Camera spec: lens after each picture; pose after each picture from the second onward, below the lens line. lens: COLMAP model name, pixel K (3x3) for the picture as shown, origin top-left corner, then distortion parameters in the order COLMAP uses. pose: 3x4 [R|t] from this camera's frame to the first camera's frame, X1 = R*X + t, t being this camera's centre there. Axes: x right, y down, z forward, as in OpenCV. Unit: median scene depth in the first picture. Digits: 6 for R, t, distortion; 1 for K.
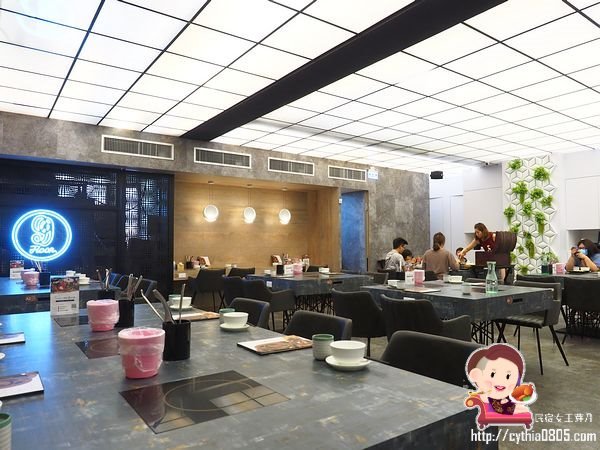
lens RADIAL K [[437.5, 0, 300.3], [0, 437.5, 224.6], [0, 0, 1]] dist [0.000158, 0.000421]
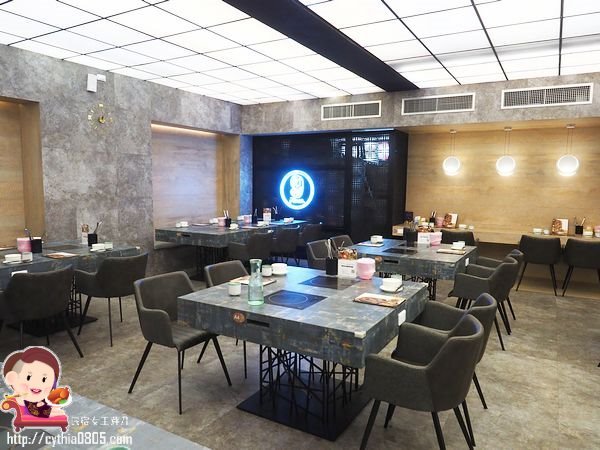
lens RADIAL K [[437.5, 0, 300.2], [0, 437.5, 226.1], [0, 0, 1]] dist [0.000158, 0.000421]
pose [[0.408939, 0.103087, -0.906721, 0.580916], [0.028917, 0.991636, 0.125783, -0.030456], [0.912104, -0.077657, 0.402537, 0.413540]]
